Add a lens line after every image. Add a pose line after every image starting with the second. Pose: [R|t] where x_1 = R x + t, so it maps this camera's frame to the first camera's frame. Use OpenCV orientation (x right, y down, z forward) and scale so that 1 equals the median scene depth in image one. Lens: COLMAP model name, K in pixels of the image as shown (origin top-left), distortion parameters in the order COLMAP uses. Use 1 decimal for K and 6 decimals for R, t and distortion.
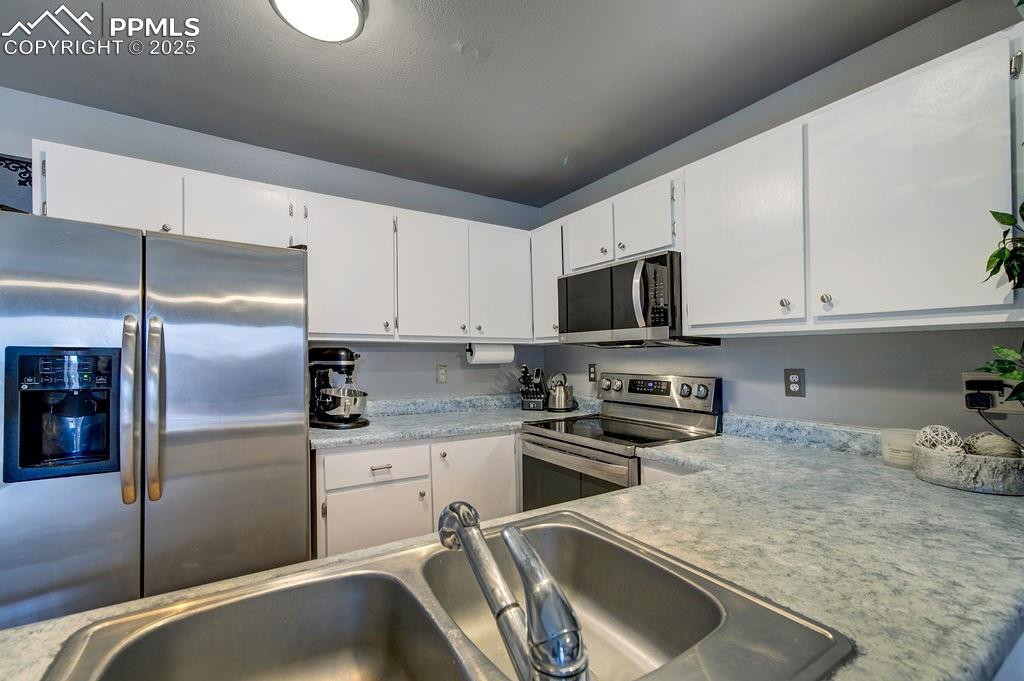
lens RADIAL K [[419.6, 0, 509.6], [0, 419.6, 348.4], [0, 0, 1]] dist [0.008056, 0.001317]
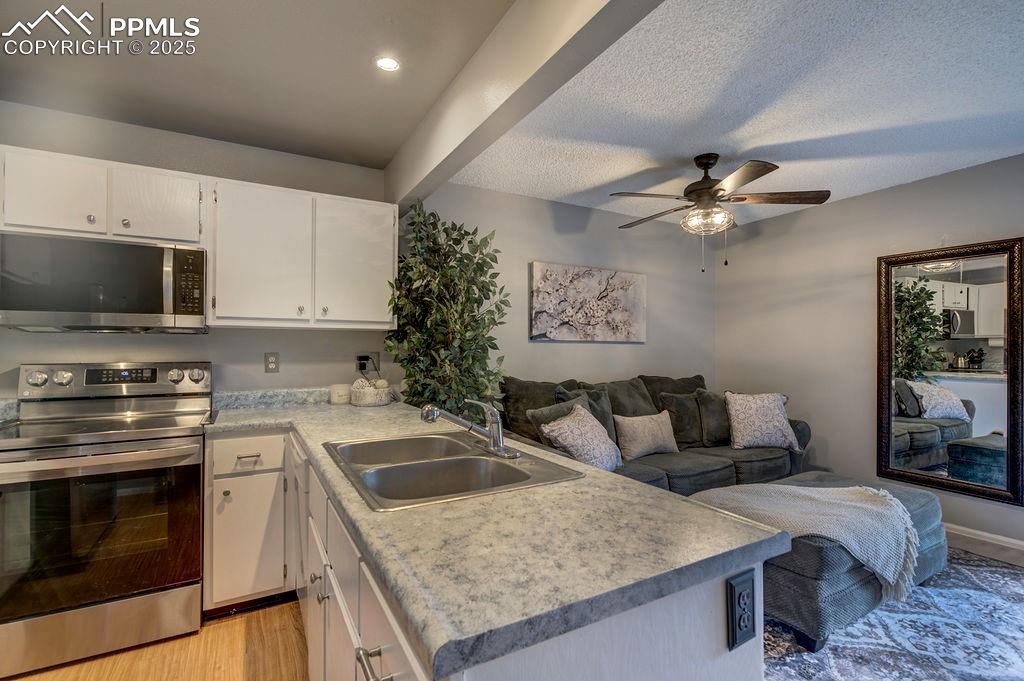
lens RADIAL K [[476.1, 0, 502.1], [0, 476.1, 341.2], [0, 0, 1]] dist [-0.006019, 0.005242]
pose [[0.060971, 0.013465, 0.998049, -0.722110], [-0.023138, 0.999659, -0.012073, 0.008633], [-0.997871, -0.022357, 0.061262, 0.113929]]
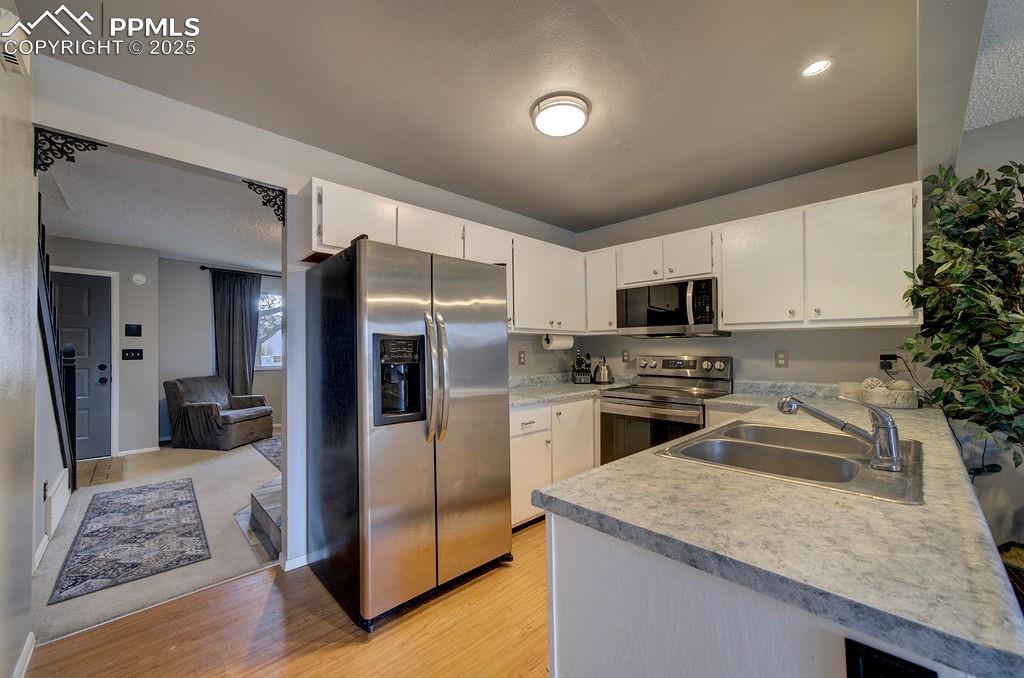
lens RADIAL K [[380.8, 0, 508.2], [0, 380.8, 343.4], [0, 0, 1]] dist [0.009747, -0.000230]
pose [[0.979190, 0.003267, 0.202921, -0.579188], [-0.004481, 0.999975, 0.005523, 0.012944], [-0.202898, -0.006317, 0.979180, -0.223288]]
